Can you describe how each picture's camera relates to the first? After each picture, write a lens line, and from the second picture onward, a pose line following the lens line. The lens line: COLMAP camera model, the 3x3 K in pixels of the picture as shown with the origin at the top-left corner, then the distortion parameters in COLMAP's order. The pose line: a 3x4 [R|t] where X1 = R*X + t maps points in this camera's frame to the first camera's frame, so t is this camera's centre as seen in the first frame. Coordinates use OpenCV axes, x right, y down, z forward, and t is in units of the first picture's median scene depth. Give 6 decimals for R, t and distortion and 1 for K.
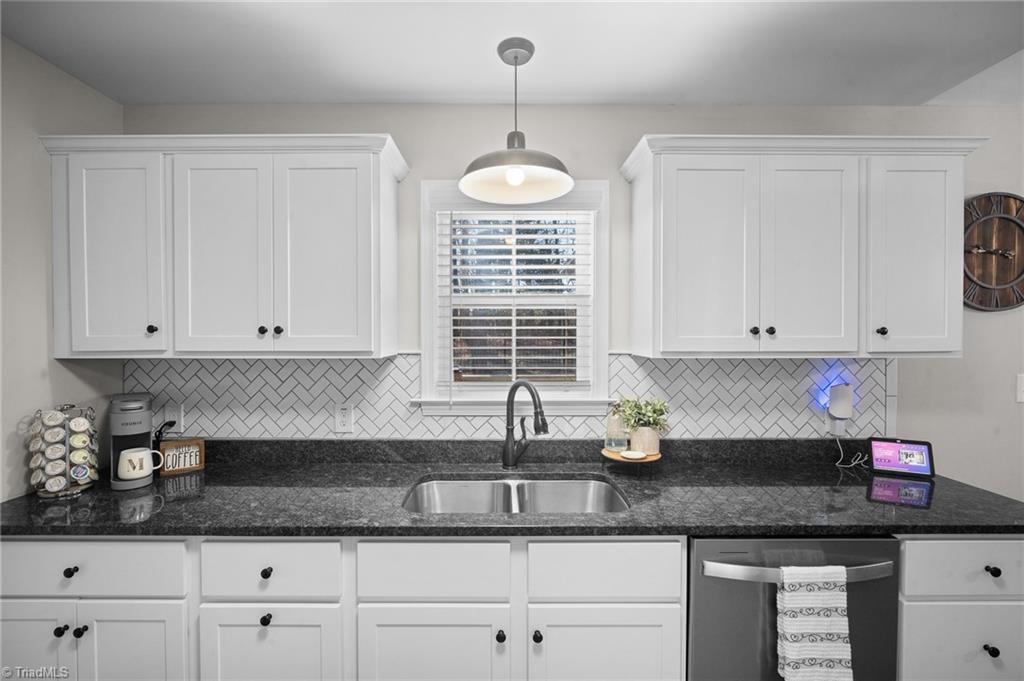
lens RADIAL K [[450.8, 0, 502.1], [0, 450.8, 335.0], [0, 0, 1]] dist [-0.004155, 0.000333]
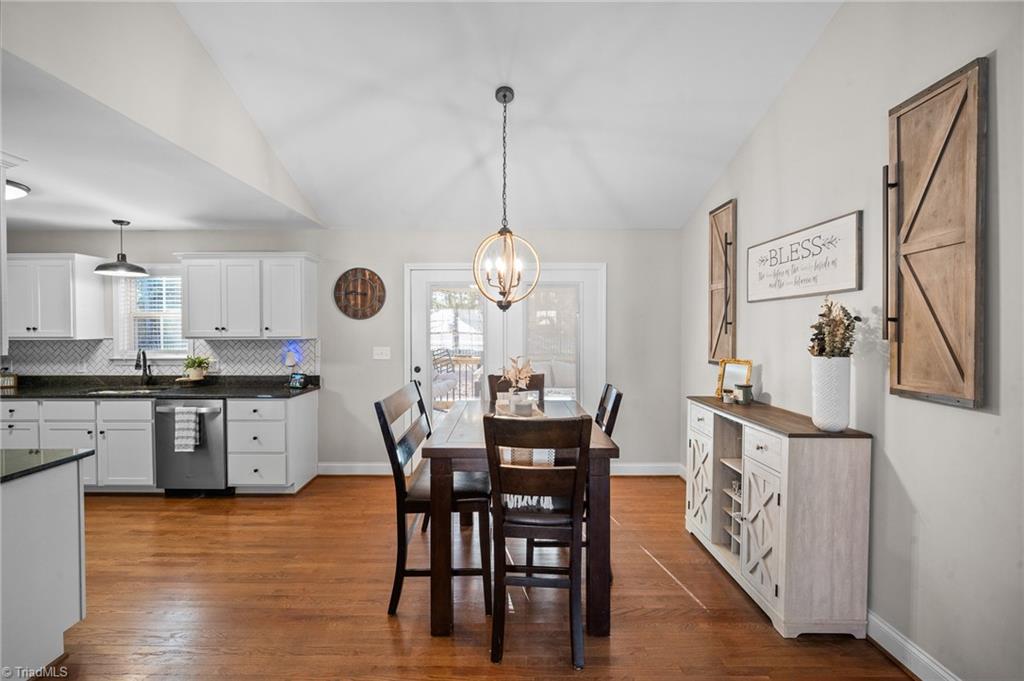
lens RADIAL K [[450.8, 0, 502.1], [0, 450.8, 335.0], [0, 0, 1]] dist [-0.004155, 0.000333]
pose [[0.999955, -0.002061, -0.009278, 1.854804], [0.002187, 0.999906, 0.013563, -0.003104], [0.009249, -0.013583, 0.999865, -1.301628]]
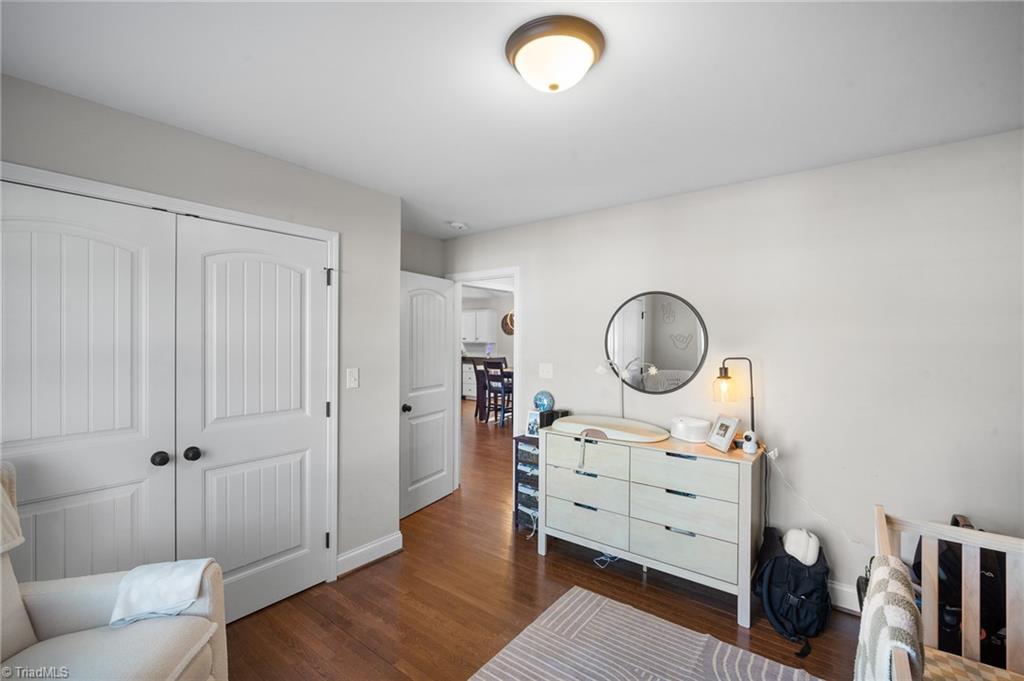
lens RADIAL K [[450.8, 0, 502.1], [0, 450.8, 335.0], [0, 0, 1]] dist [-0.004155, 0.000333]
pose [[0.788841, -0.002210, -0.614593, 4.772665], [-0.001602, 0.999983, -0.005652, -0.026552], [0.614595, 0.005443, 0.788824, -3.733196]]
